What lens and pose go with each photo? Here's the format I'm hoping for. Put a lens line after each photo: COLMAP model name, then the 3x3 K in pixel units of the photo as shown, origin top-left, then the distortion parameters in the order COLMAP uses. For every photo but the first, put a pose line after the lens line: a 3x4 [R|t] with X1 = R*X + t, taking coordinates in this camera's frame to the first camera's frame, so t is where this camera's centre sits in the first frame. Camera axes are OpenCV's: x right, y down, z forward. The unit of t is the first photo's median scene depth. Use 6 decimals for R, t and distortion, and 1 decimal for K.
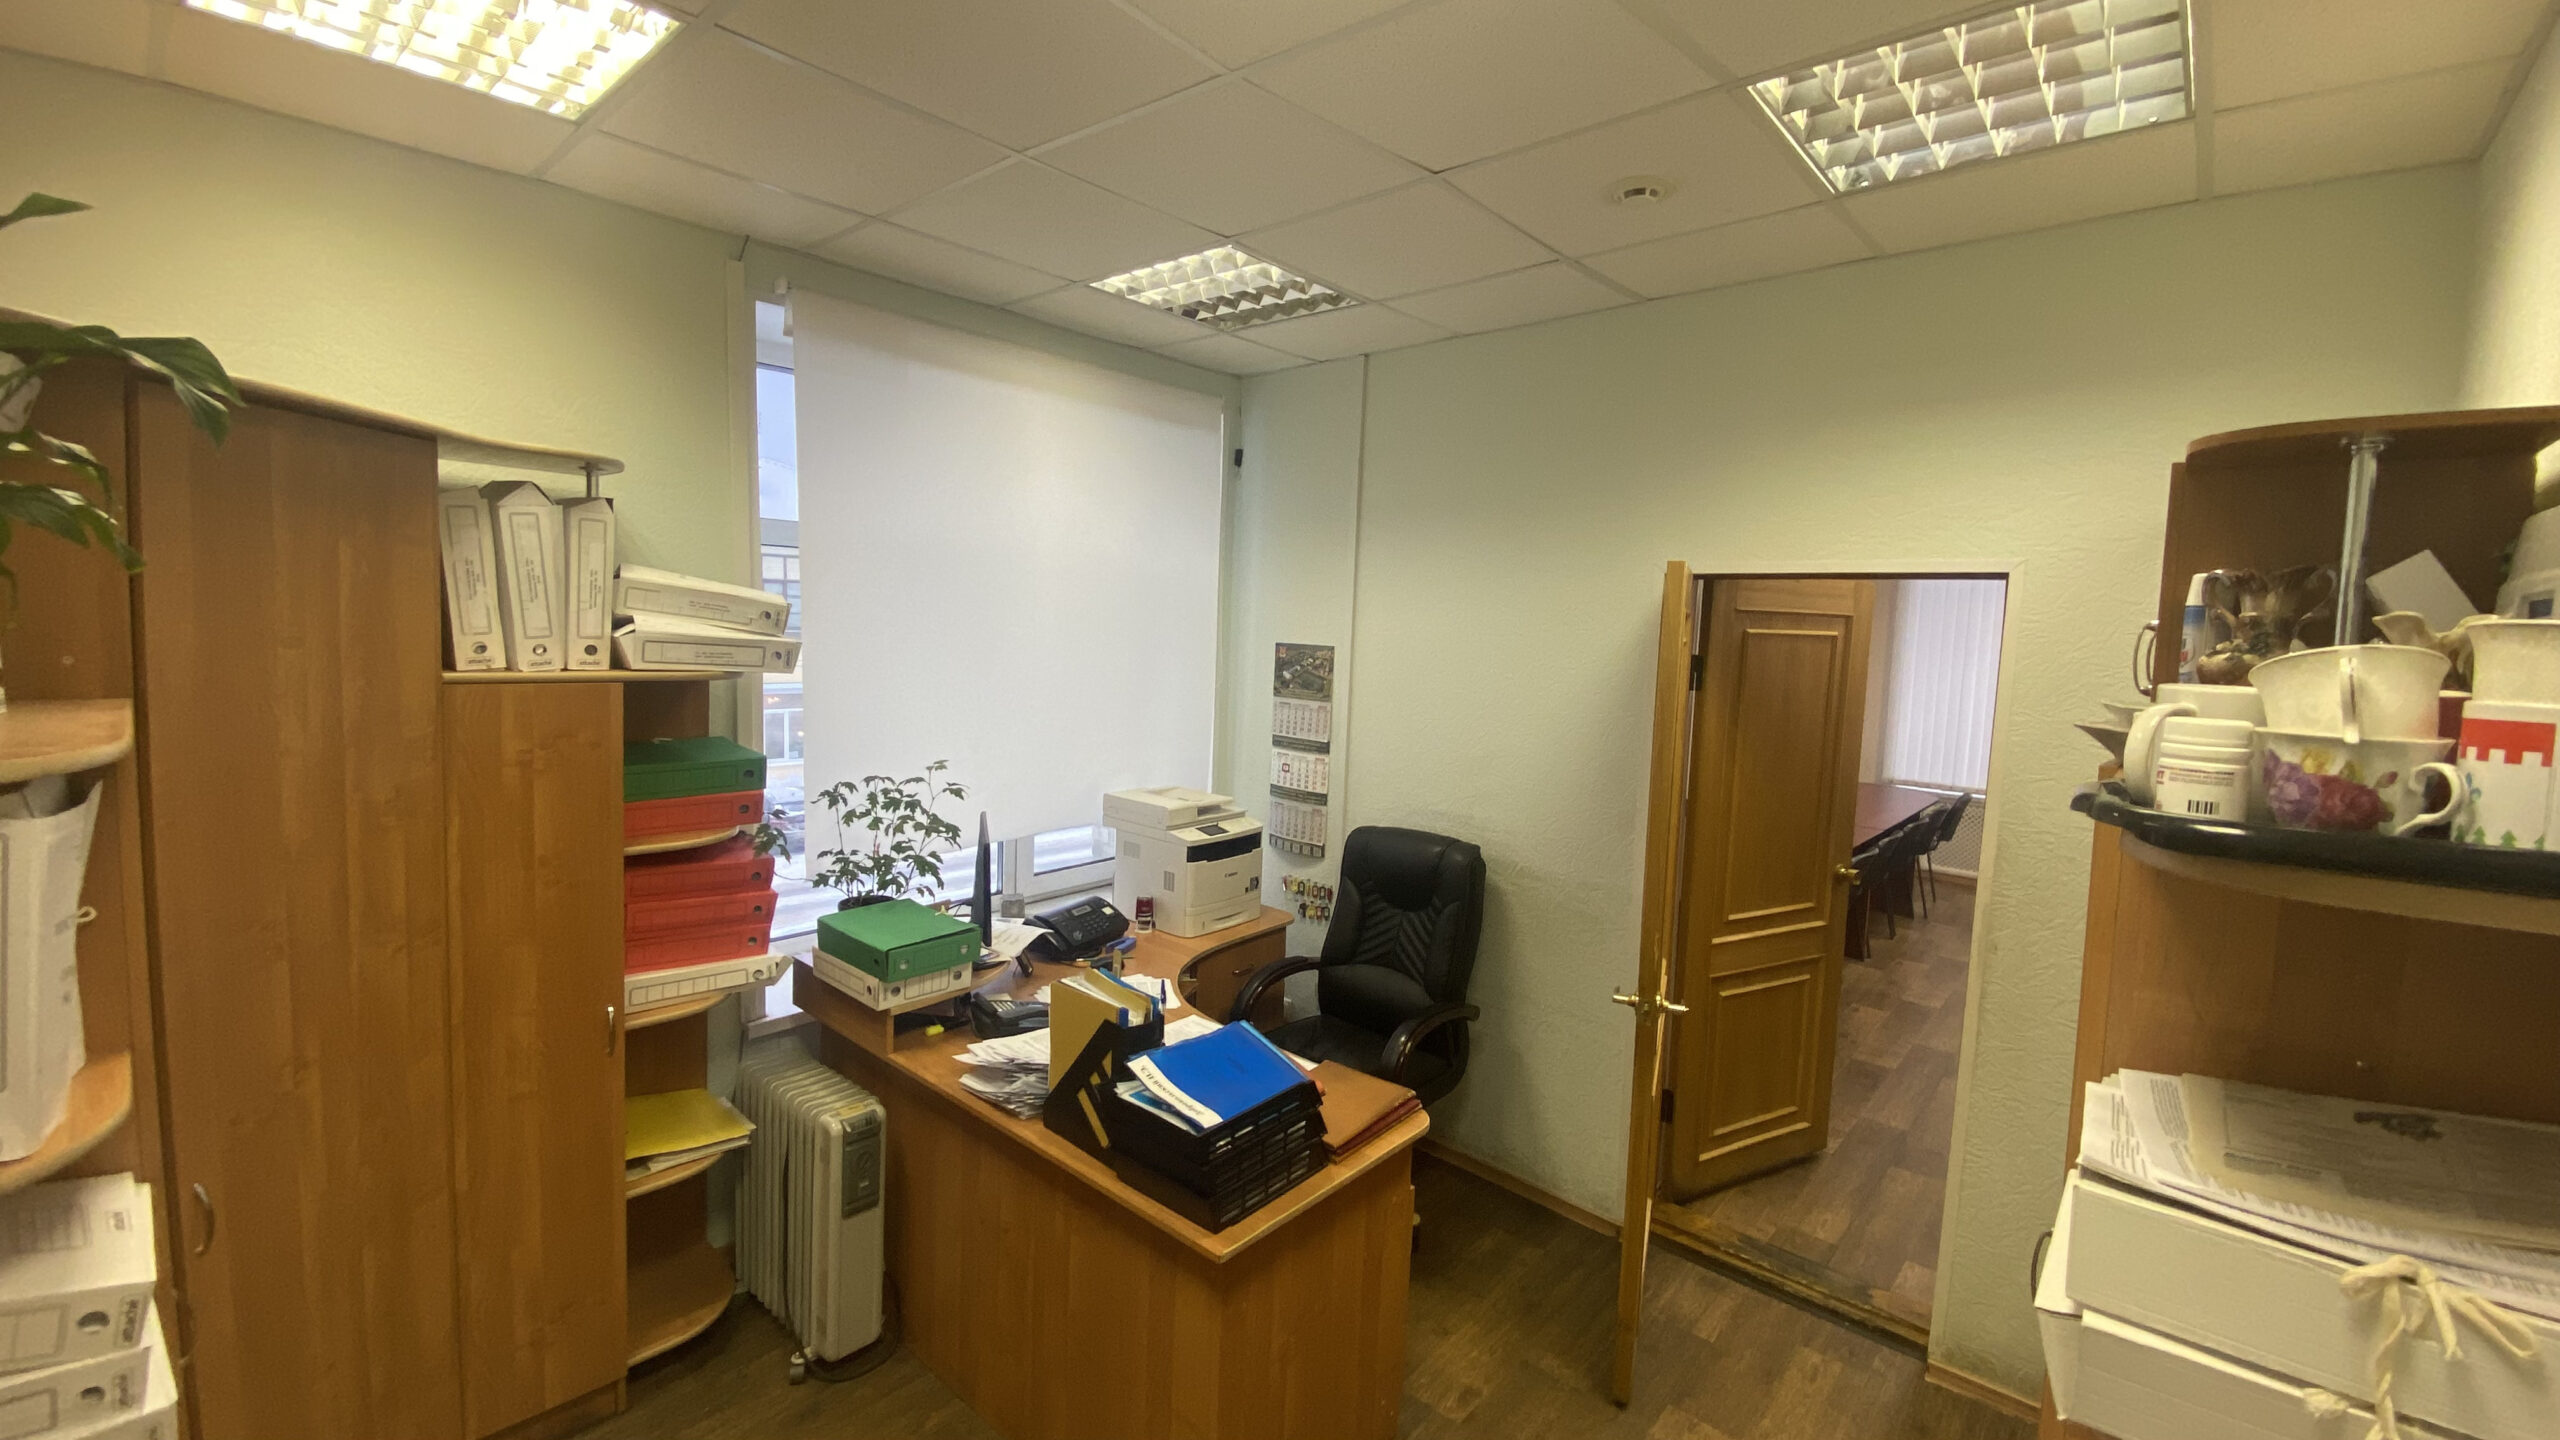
lens RADIAL K [[1082.8, 0, 1280.0], [0, 1082.8, 720.0], [0, 0, 1]] dist [-0.000800, -0.000230]
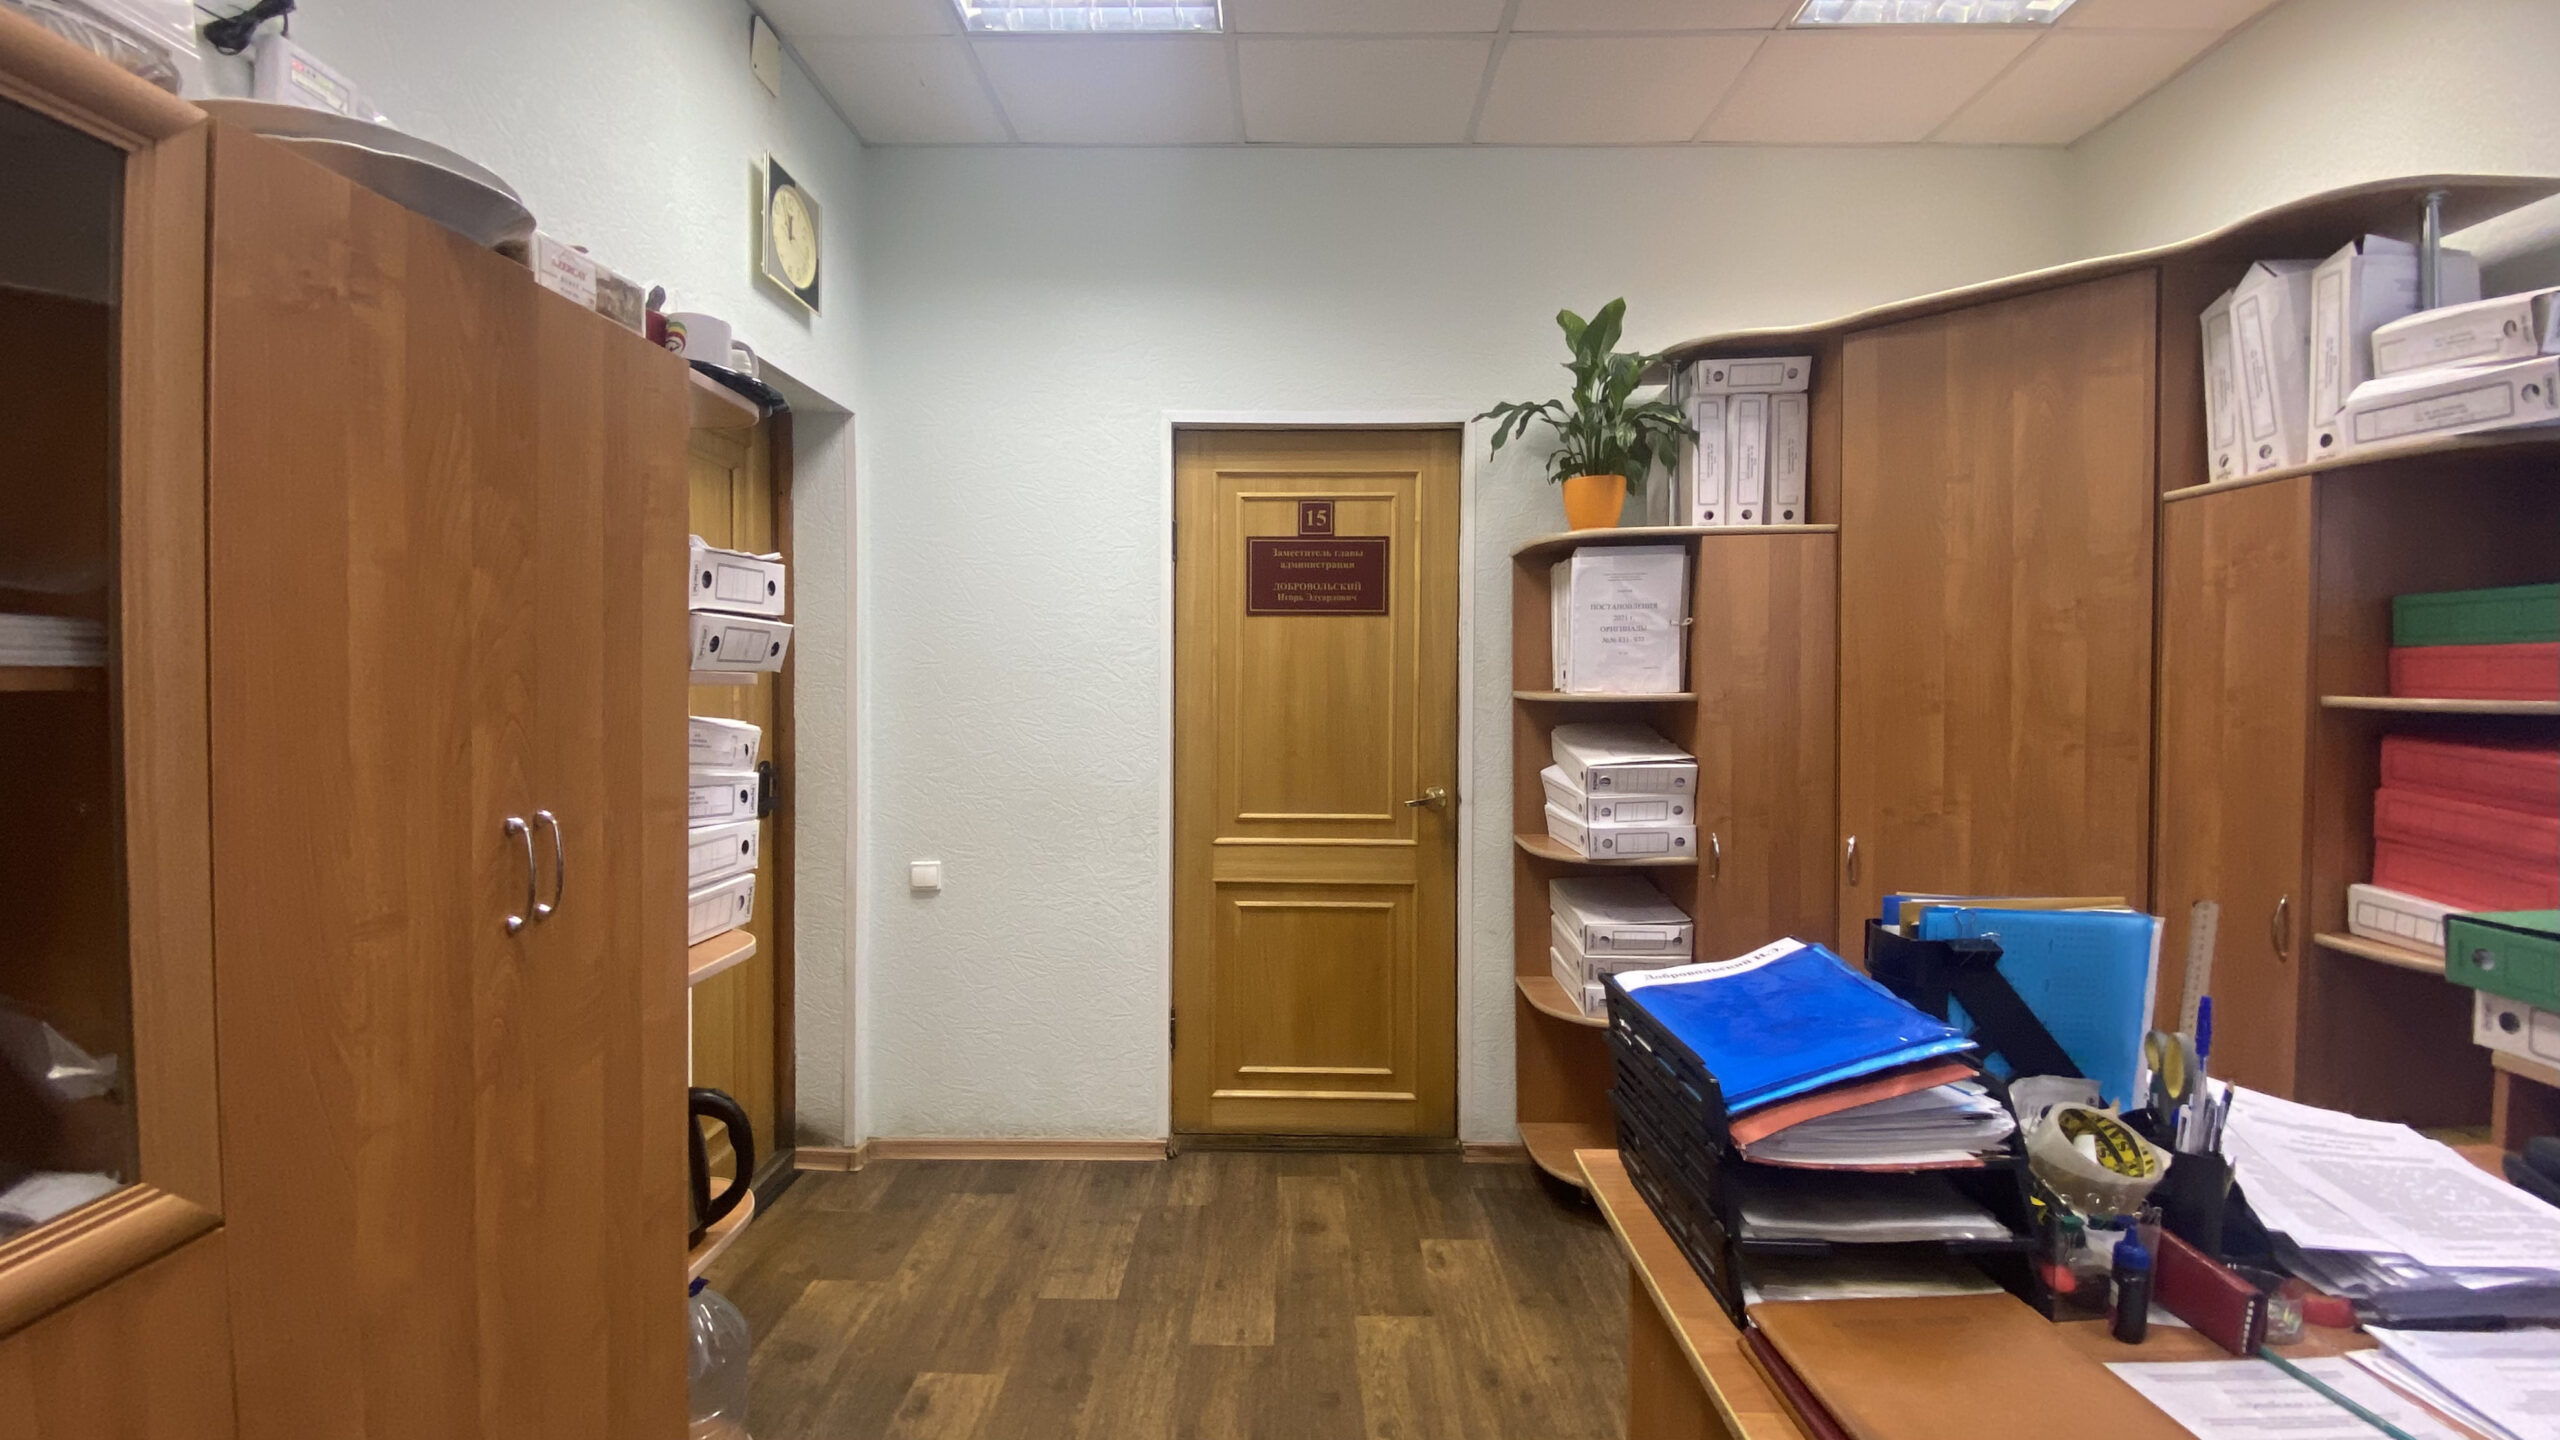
lens RADIAL K [[1082.8, 0, 1280.0], [0, 1082.8, 720.0], [0, 0, 1]] dist [-0.000800, -0.000230]
pose [[-0.759143, -0.017954, -0.650676, 0.488059], [-0.097655, 0.991447, 0.086577, 0.154252], [0.643557, 0.129266, -0.754404, 1.205289]]
